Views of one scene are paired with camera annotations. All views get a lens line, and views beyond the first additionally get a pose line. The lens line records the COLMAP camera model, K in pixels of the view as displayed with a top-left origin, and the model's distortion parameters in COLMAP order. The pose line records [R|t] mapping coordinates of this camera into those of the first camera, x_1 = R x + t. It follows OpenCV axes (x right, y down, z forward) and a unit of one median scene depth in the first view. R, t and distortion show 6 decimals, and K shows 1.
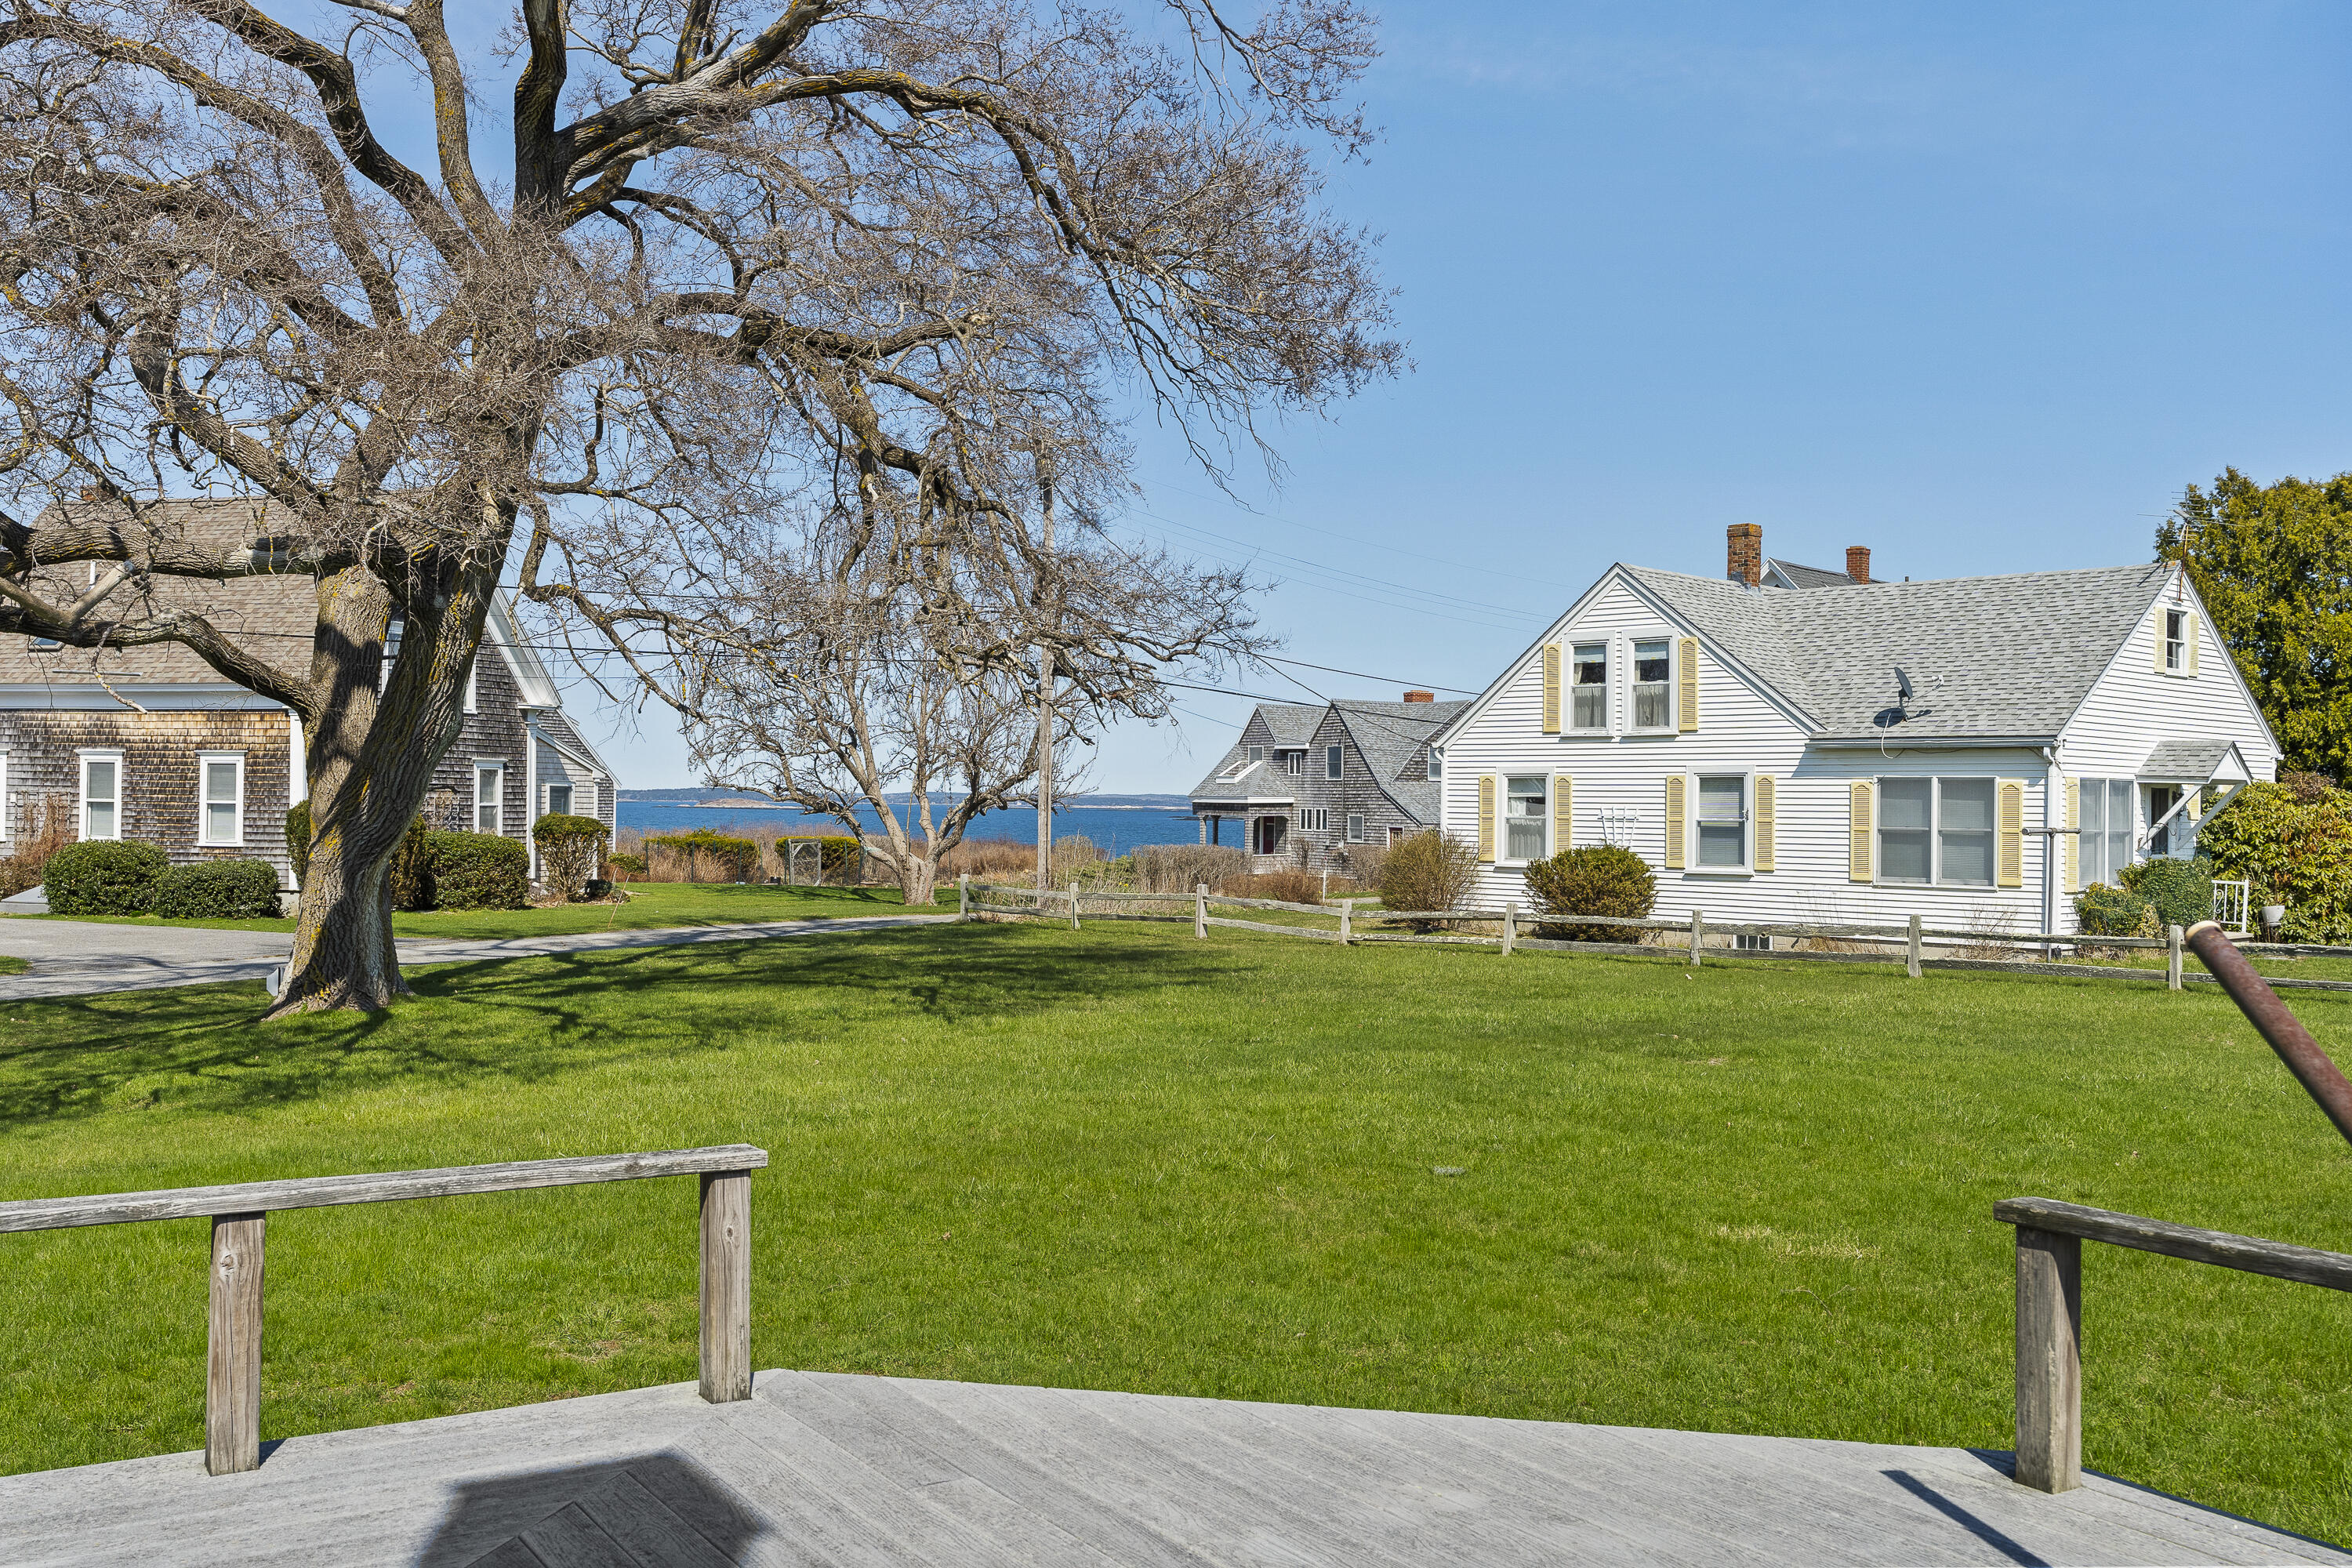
lens RADIAL K [[2167.6, 0, 1177.9], [0, 2167.6, 781.5], [0, 0, 1]] dist [0.004624, 0.000000]
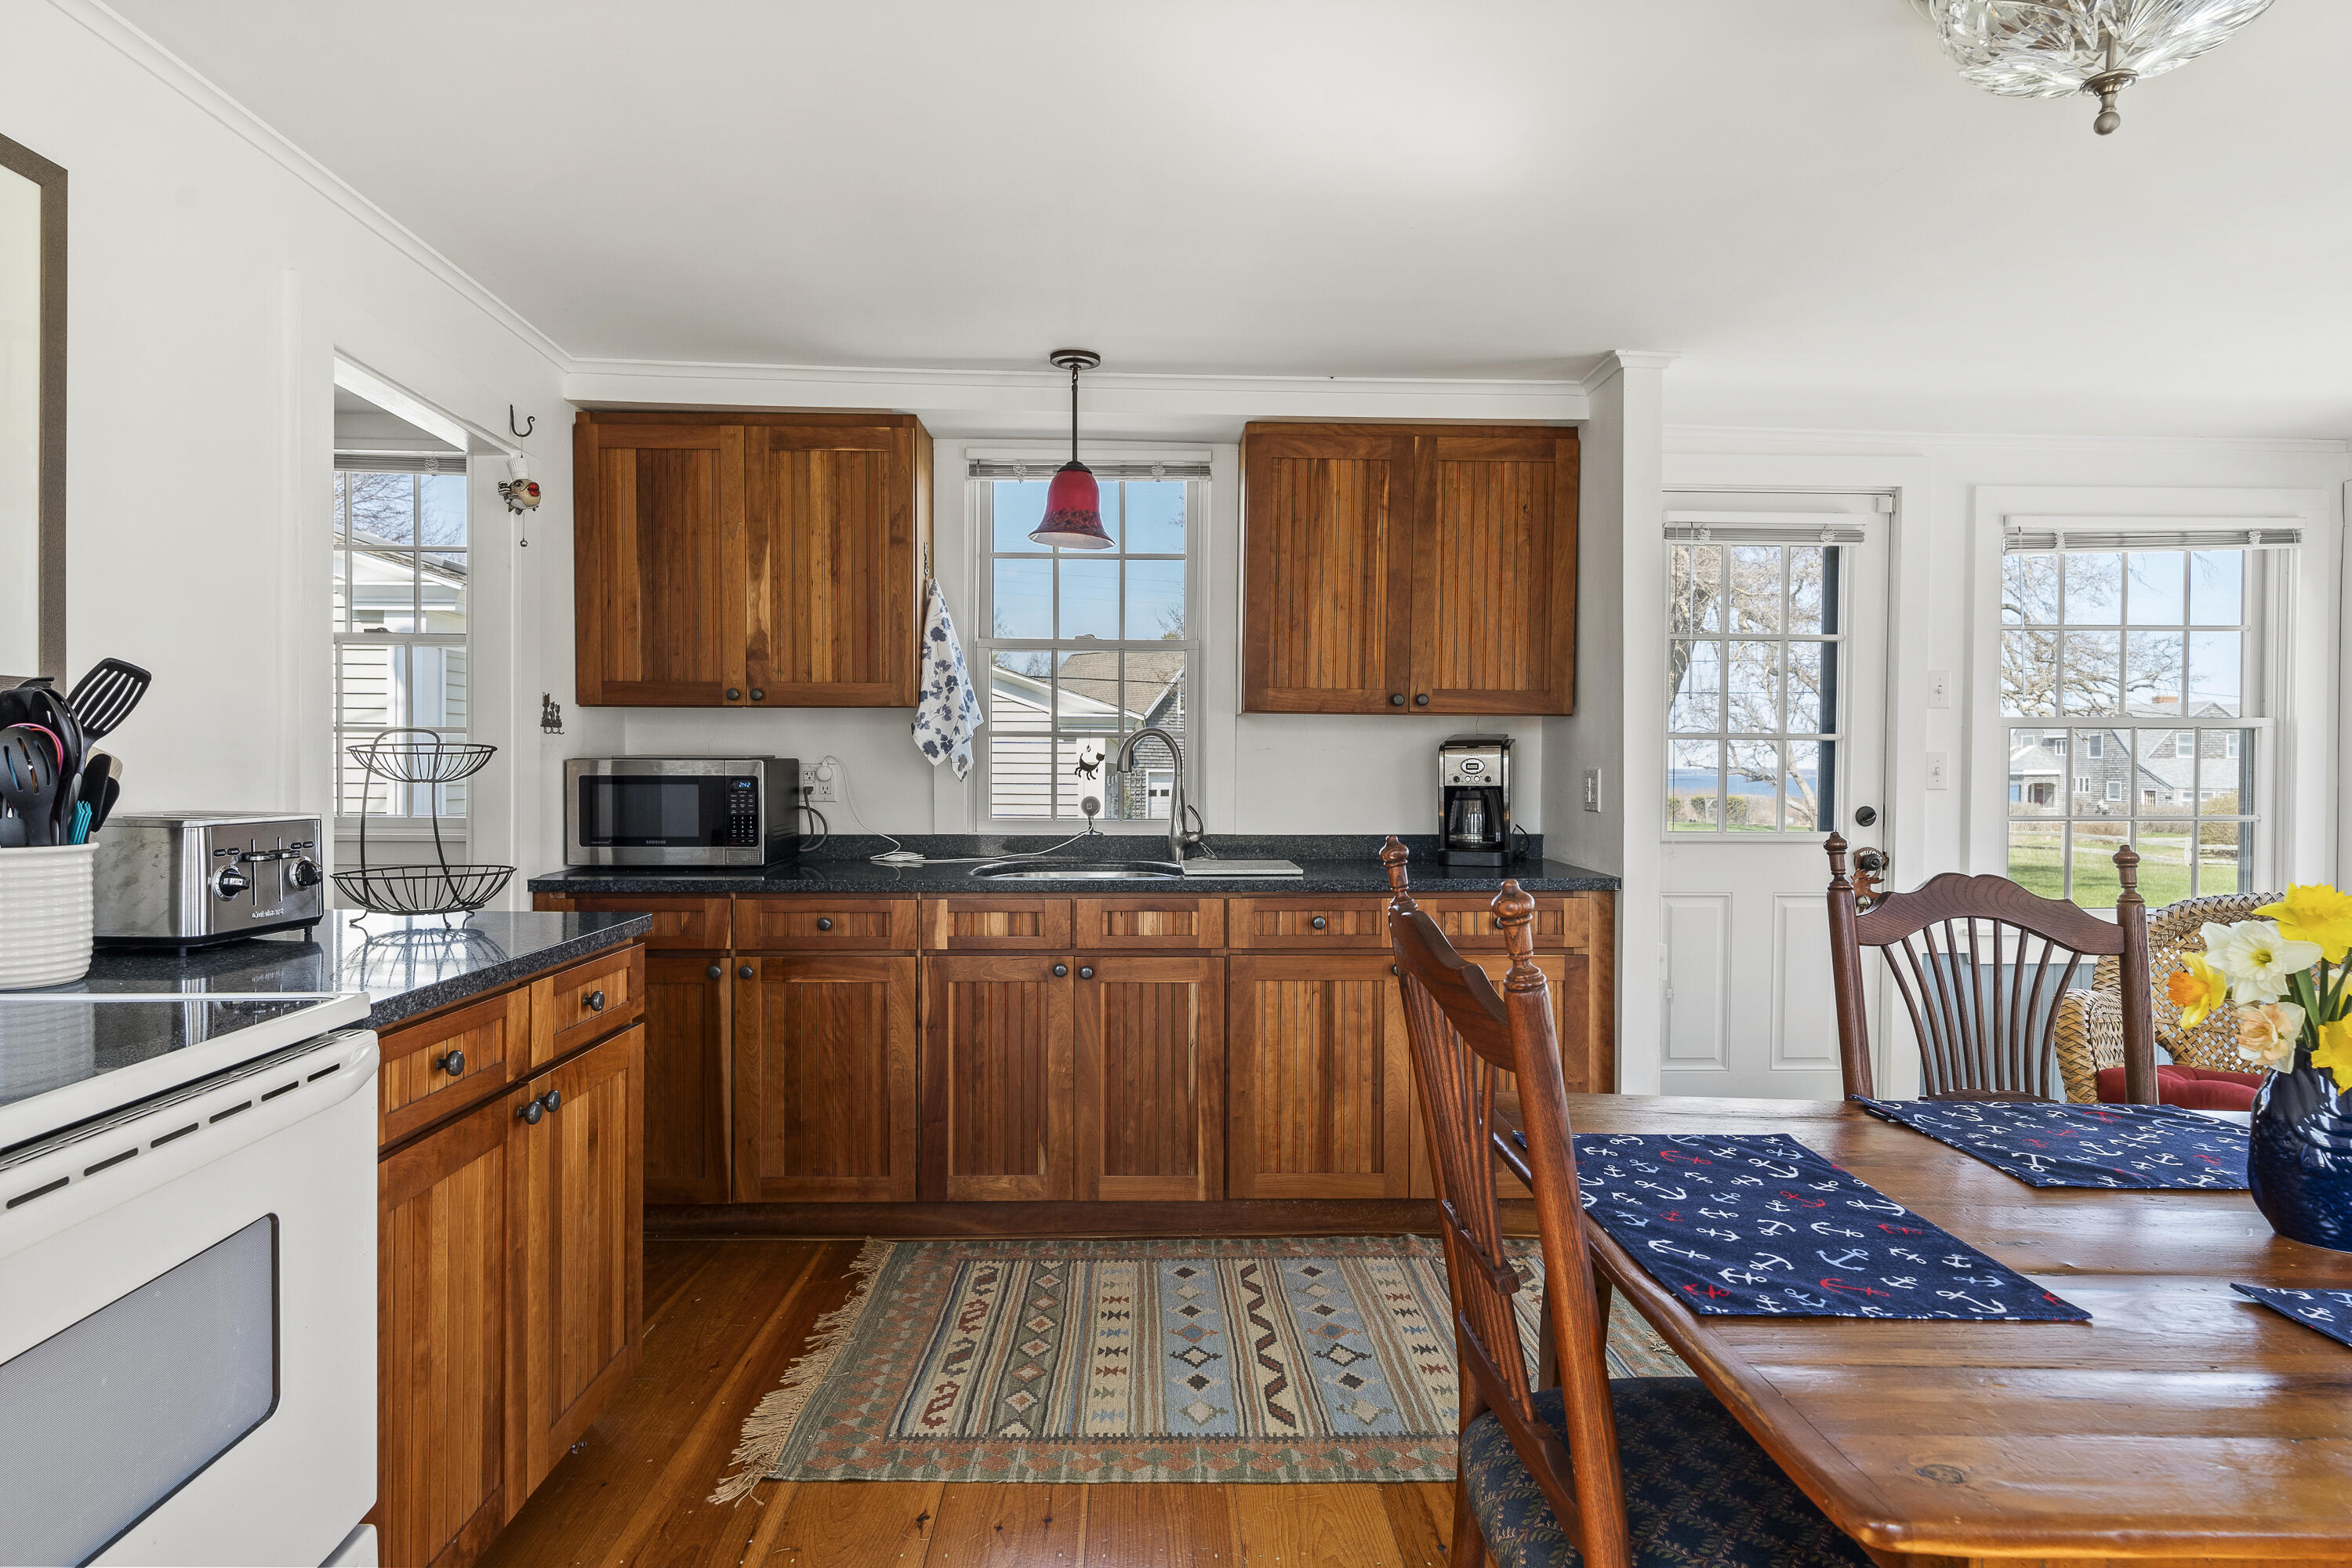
lens RADIAL K [[1270.7, 0, 1176.1], [0, 1270.7, 781.1], [0, 0, 1]] dist [-0.004834, 0.003559]
pose [[0.866097, -0.001514, -0.499874, -0.078963], [0.008745, 0.999888, 0.012123, -0.002119], [0.499800, -0.014871, 0.866013, -0.115811]]
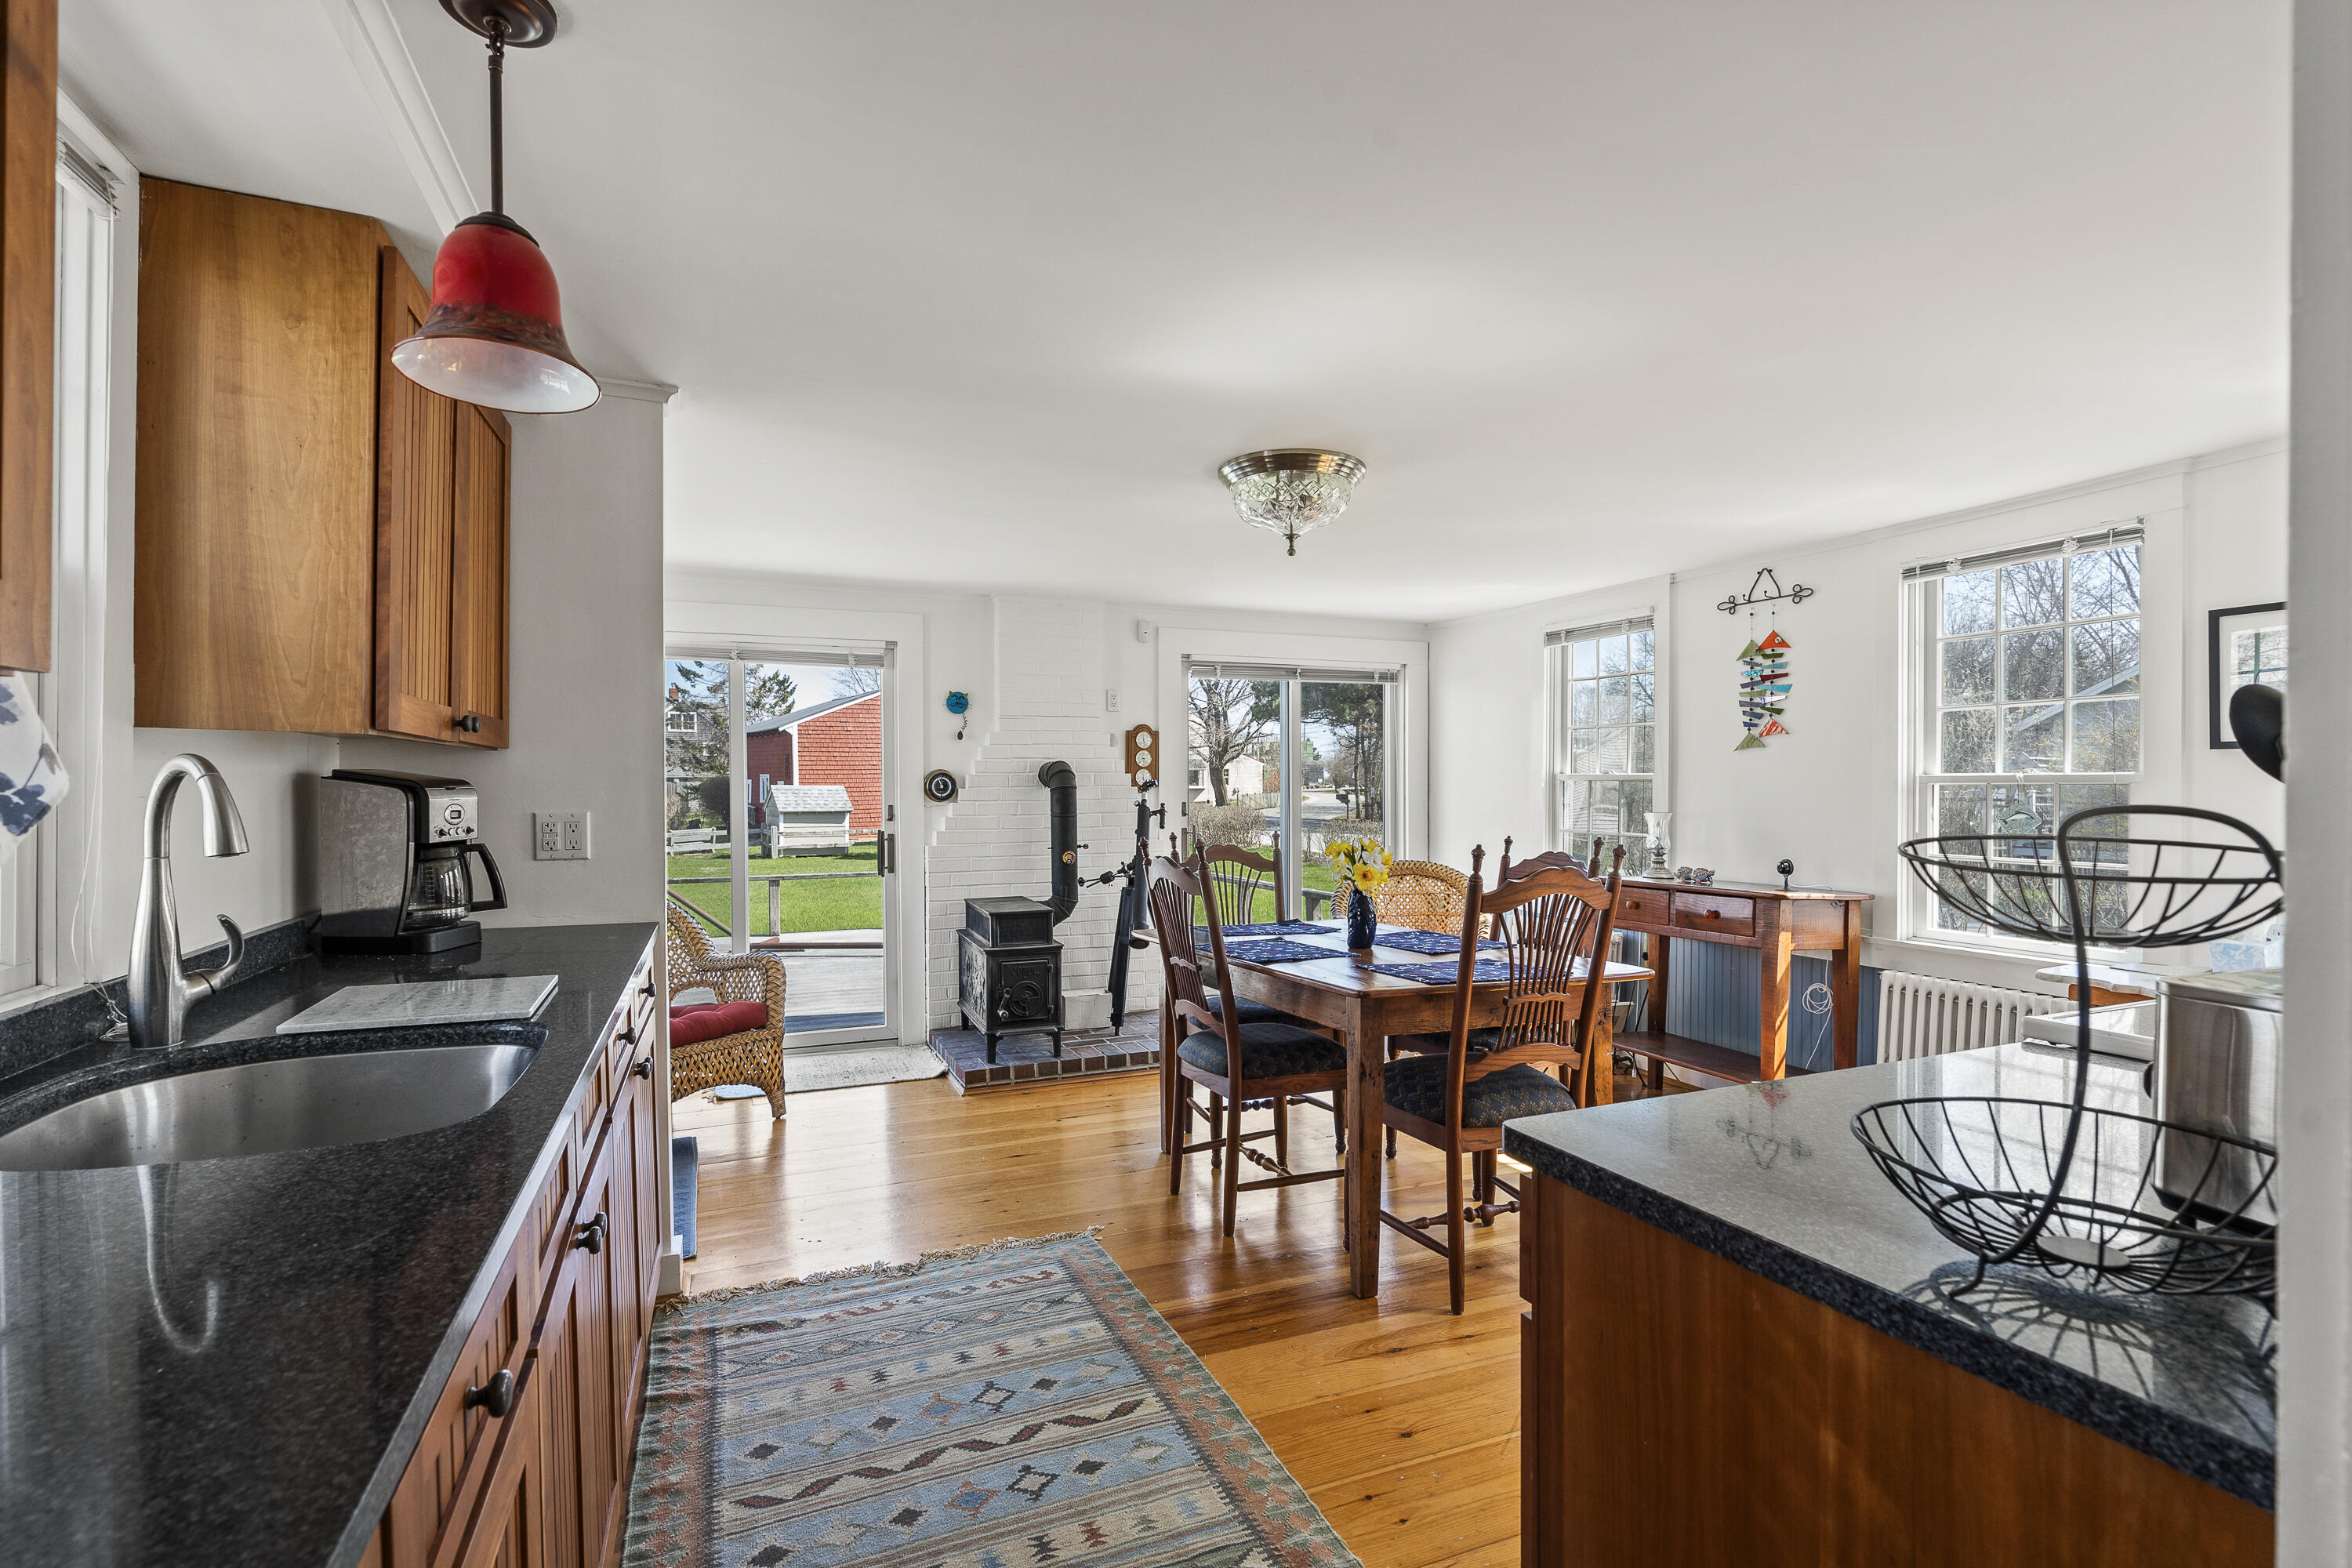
lens RADIAL K [[1072.1, 0, 1177.0], [0, 1072.1, 793.0], [0, 0, 1]] dist [-0.010087, 0.003007]
pose [[0.159078, -0.024913, 0.986952, -0.156189], [-0.001969, 0.999672, 0.025551, -0.004559], [-0.987264, -0.006008, 0.158976, -0.073938]]
